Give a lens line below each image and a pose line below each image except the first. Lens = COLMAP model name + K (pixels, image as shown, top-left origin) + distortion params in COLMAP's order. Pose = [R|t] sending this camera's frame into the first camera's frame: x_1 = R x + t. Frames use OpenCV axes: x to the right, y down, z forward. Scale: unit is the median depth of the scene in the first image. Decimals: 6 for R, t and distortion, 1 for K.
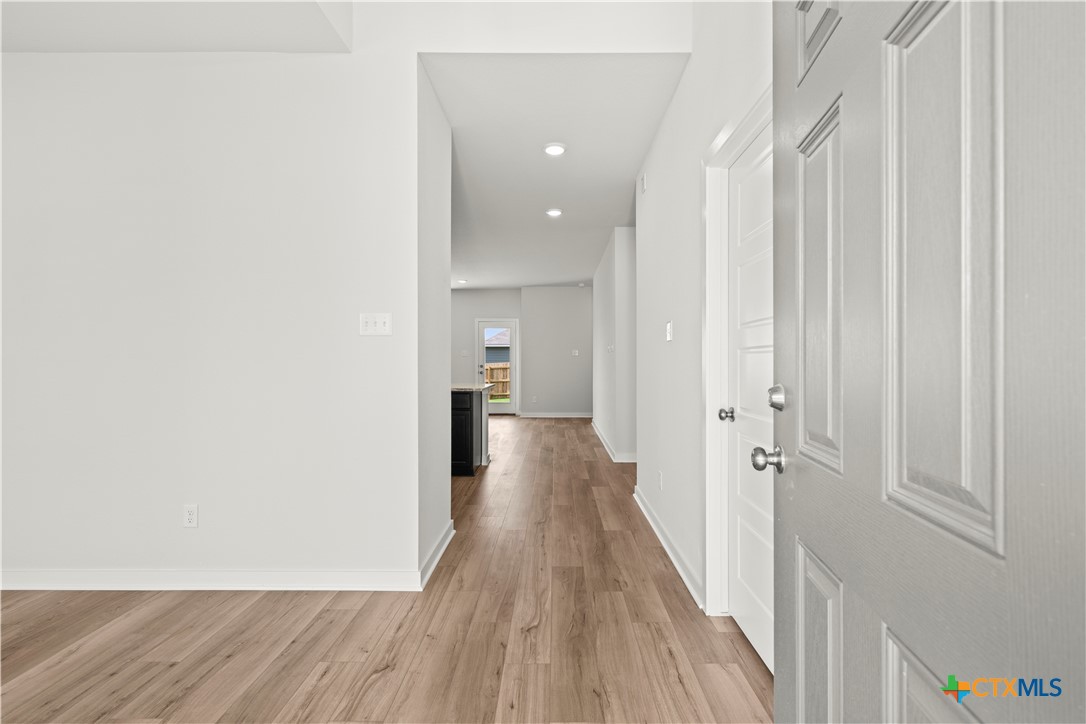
lens RADIAL K [[501.9, 0, 543.0], [0, 501.9, 362.0], [0, 0, 1]] dist [0.000069, 0.000005]
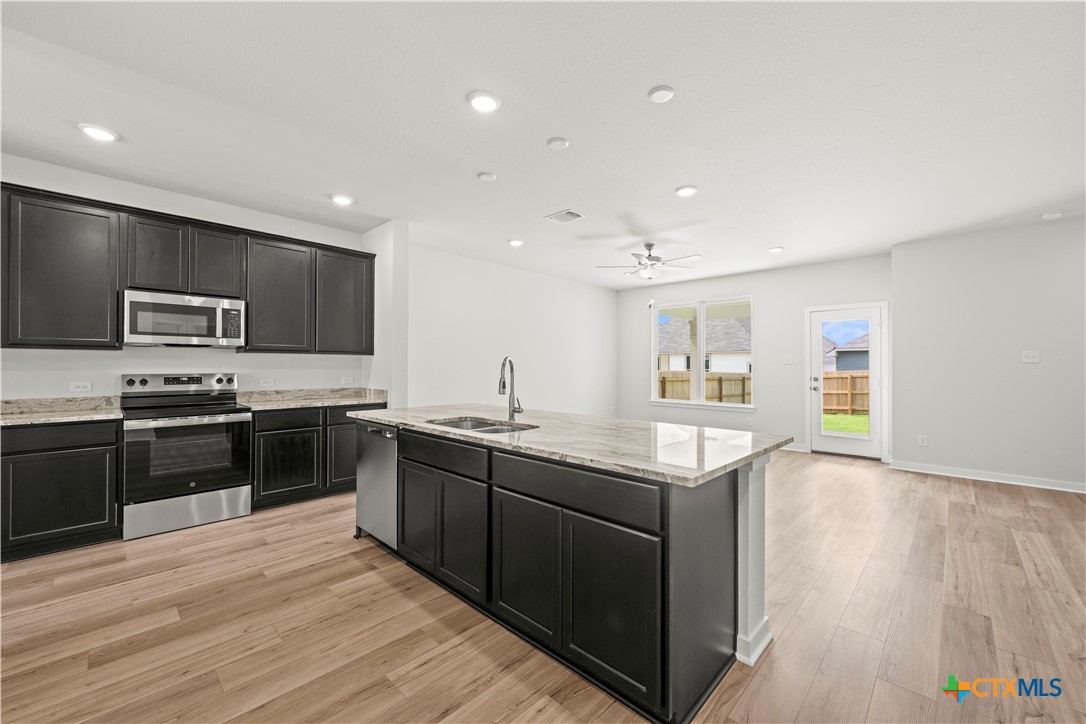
lens RADIAL K [[429.0, 0, 548.7], [0, 429.0, 366.5], [0, 0, 1]] dist [0.000679, 0.000001]
pose [[0.741669, -0.001057, -0.670766, -0.006527], [0.000072, 0.999999, -0.001497, -0.010134], [0.670767, 0.001062, 0.741668, 0.491691]]
